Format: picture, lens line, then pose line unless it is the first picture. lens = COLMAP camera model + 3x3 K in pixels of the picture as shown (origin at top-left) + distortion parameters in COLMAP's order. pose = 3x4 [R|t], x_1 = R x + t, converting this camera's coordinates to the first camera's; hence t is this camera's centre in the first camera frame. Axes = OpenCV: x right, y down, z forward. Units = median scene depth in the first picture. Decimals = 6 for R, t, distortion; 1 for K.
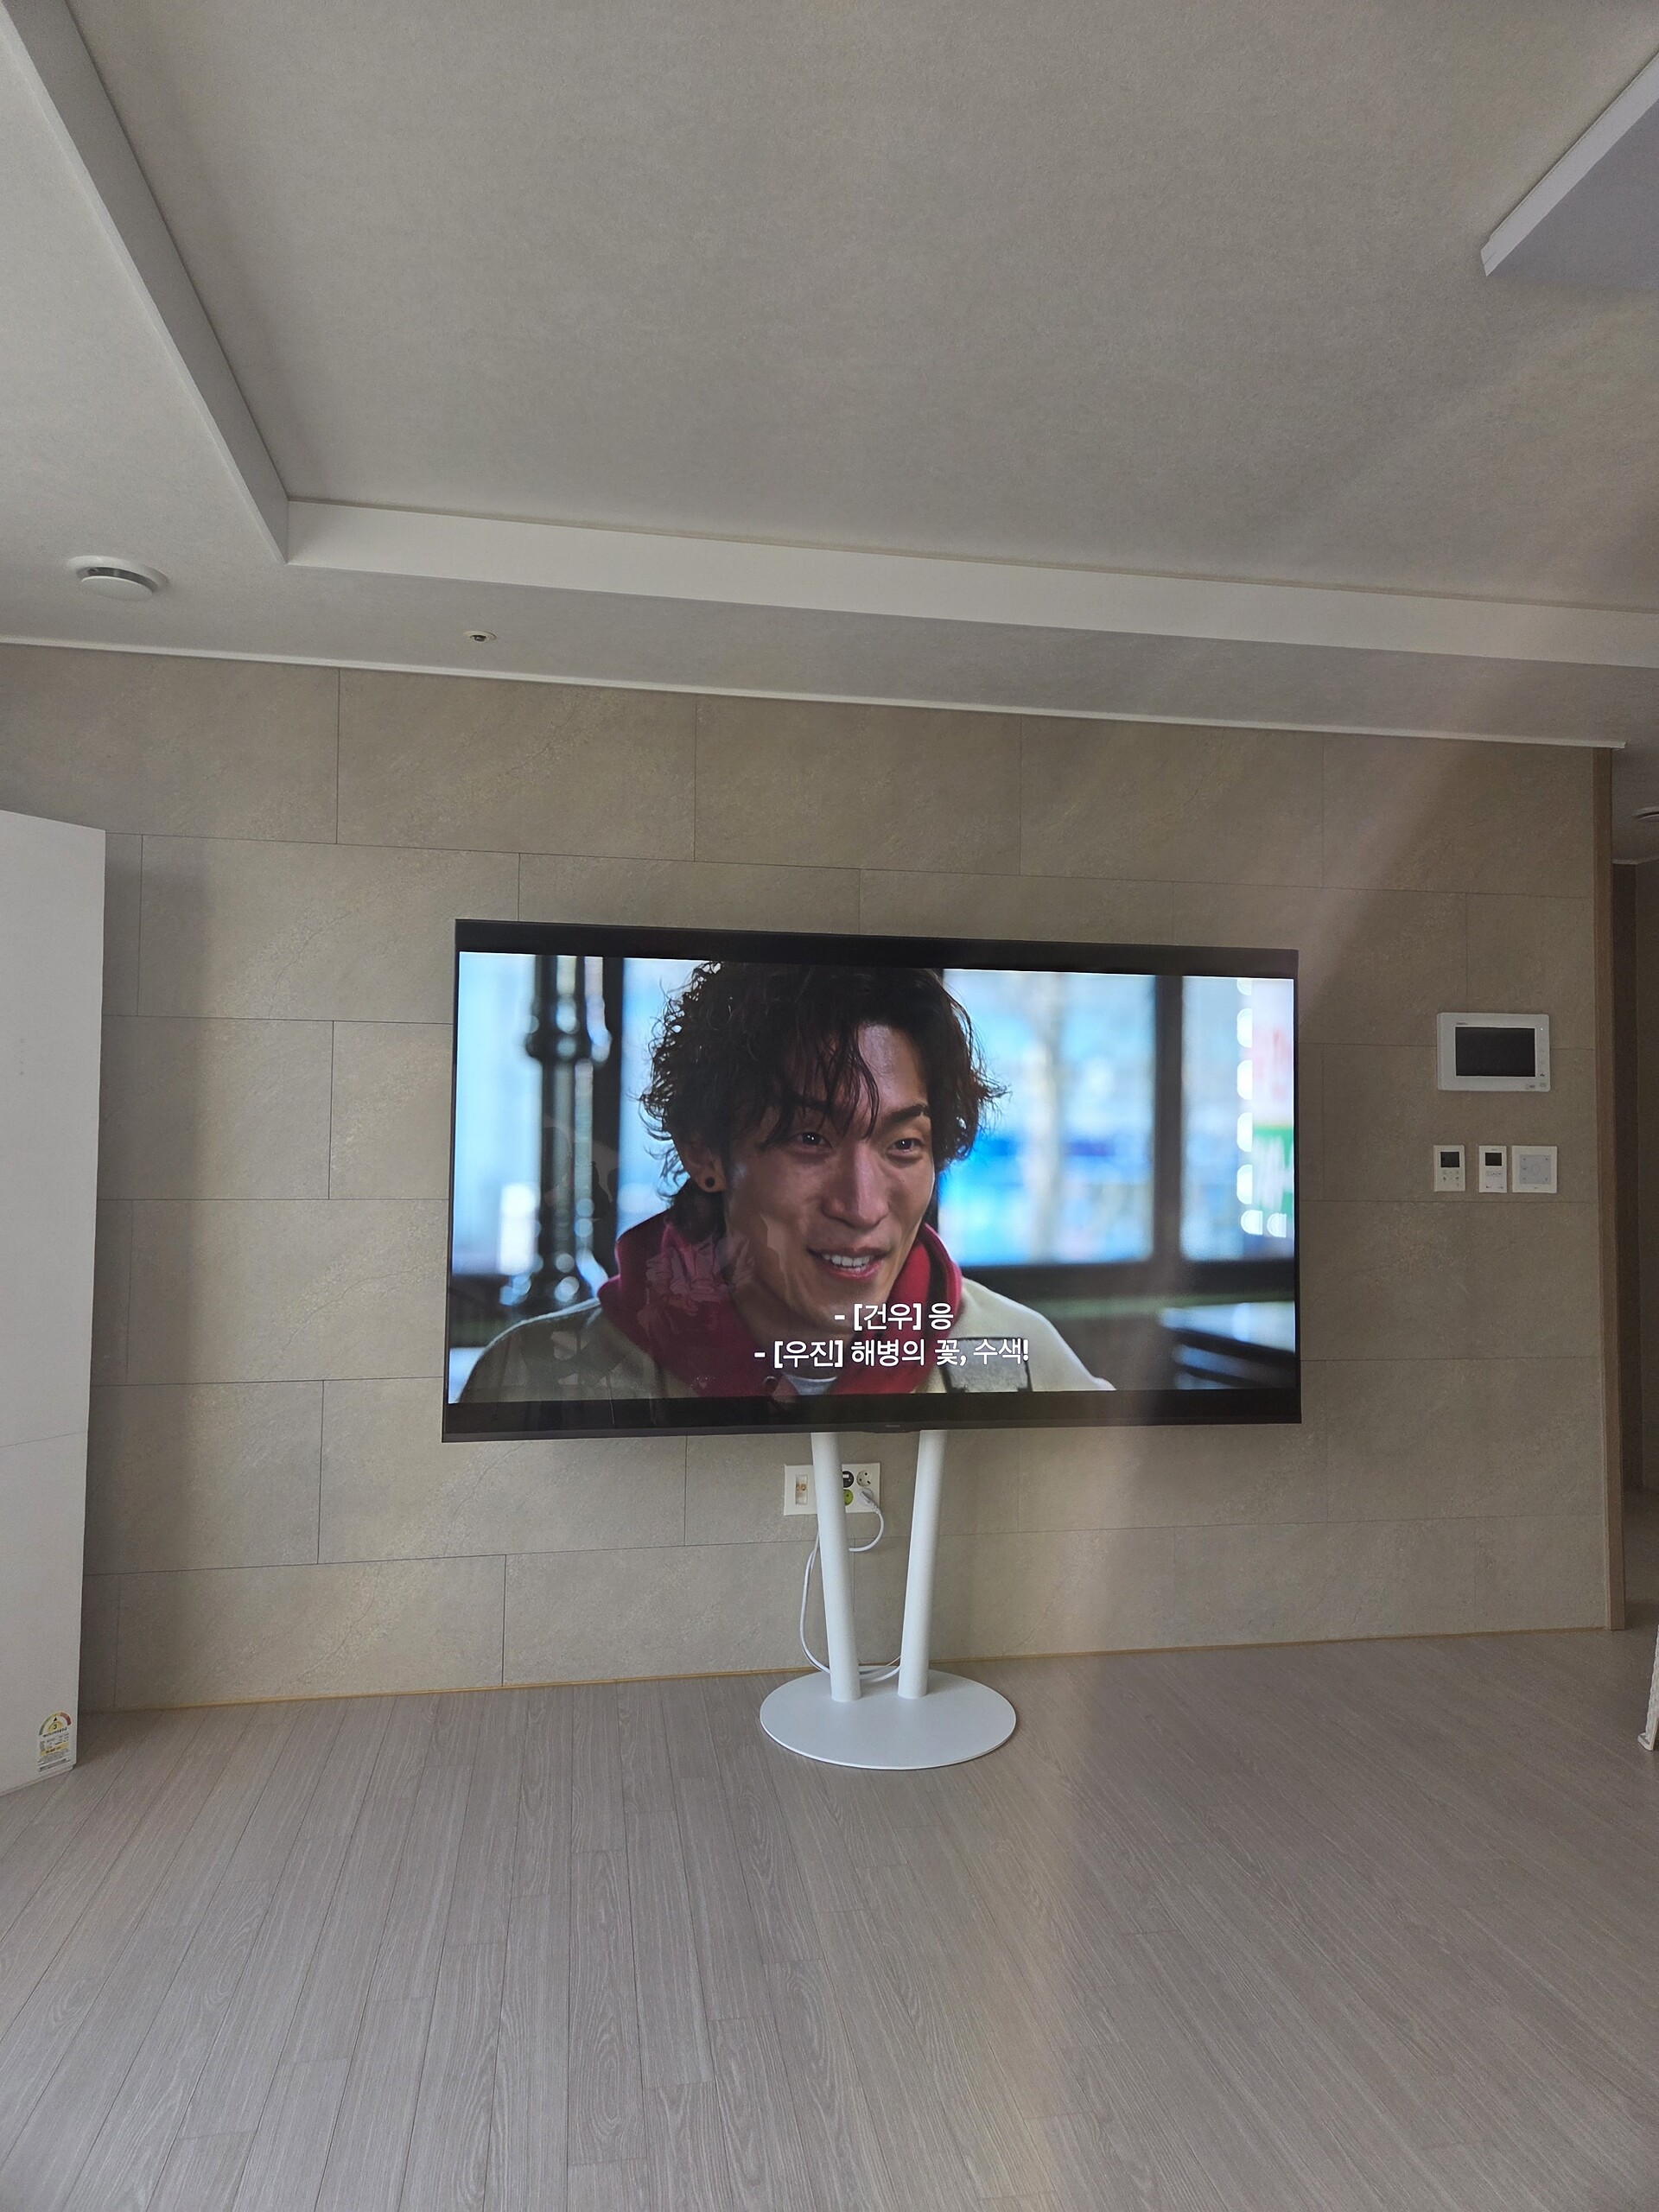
lens RADIAL K [[1478.4, 0, 831.7], [0, 1478.4, 1112.3], [0, 0, 1]] dist [0.004778, 0.001628]
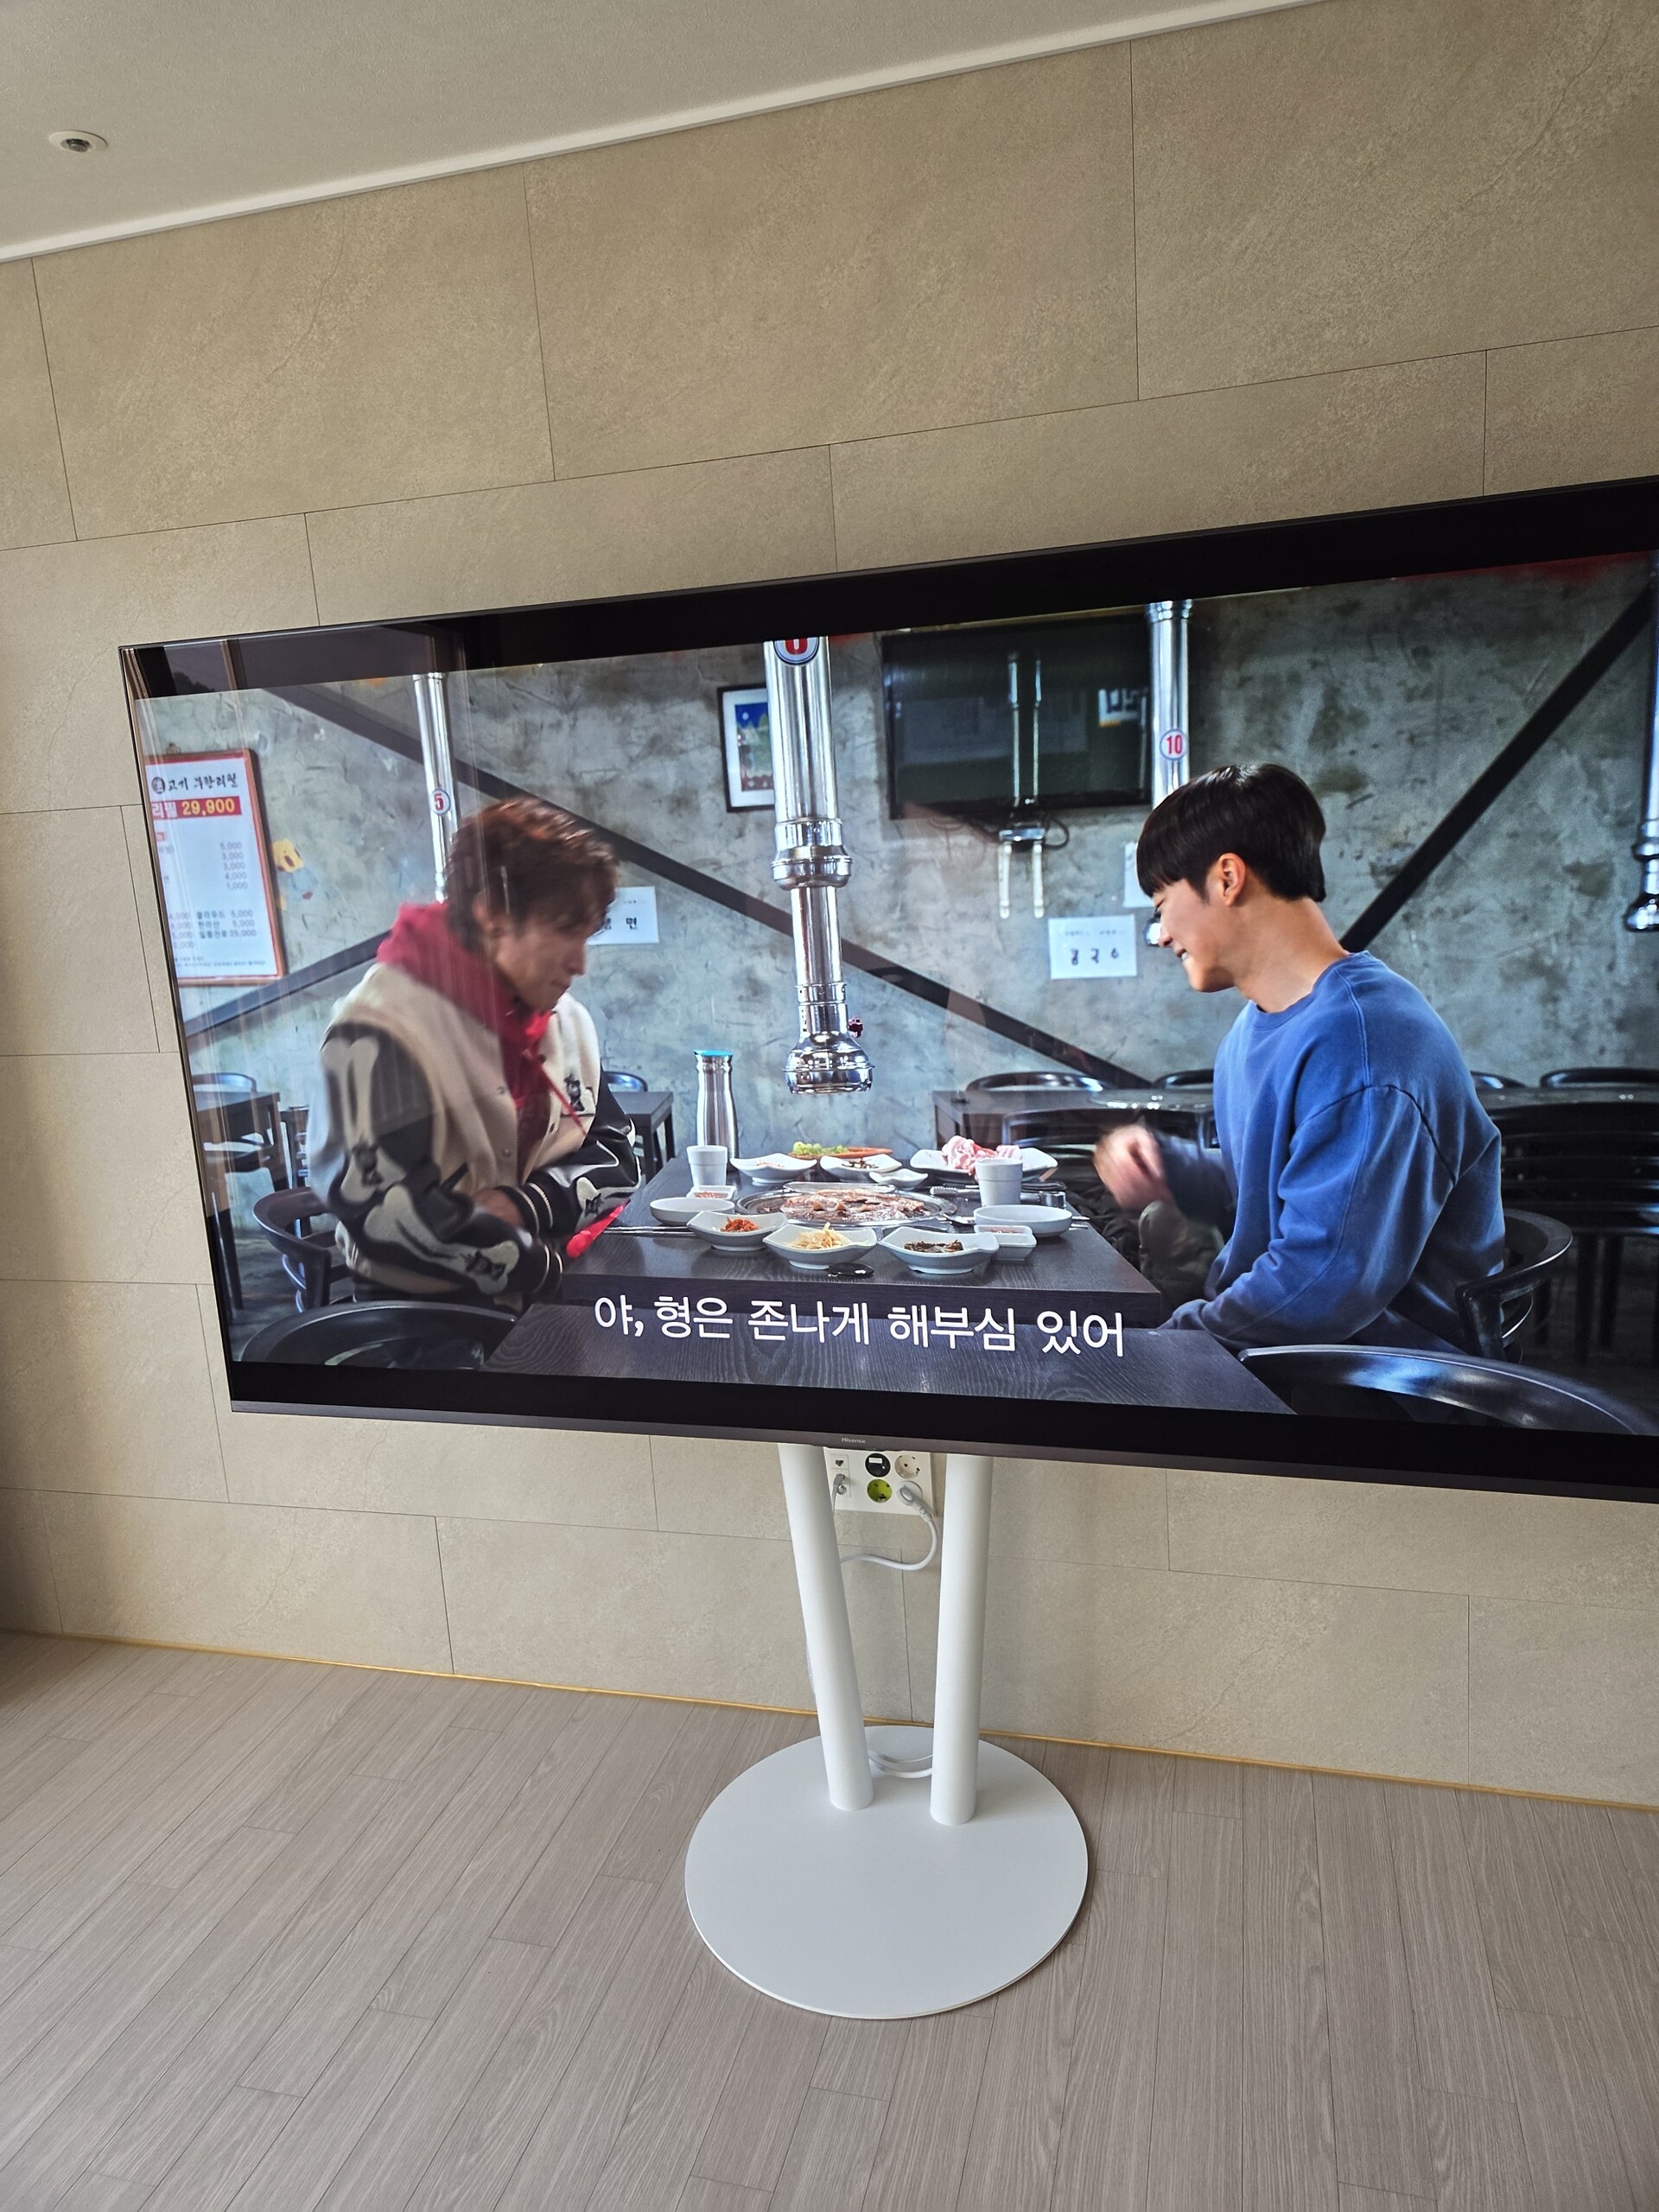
lens RADIAL K [[1478.4, 0, 827.3], [0, 1478.4, 1101.1], [0, 0, 1]] dist [0.004778, 0.001628]
pose [[0.901374, 0.021040, -0.432531, 0.279076], [0.087509, 0.969362, 0.229520, -0.057899], [0.424108, -0.244734, 0.871916, 0.491717]]
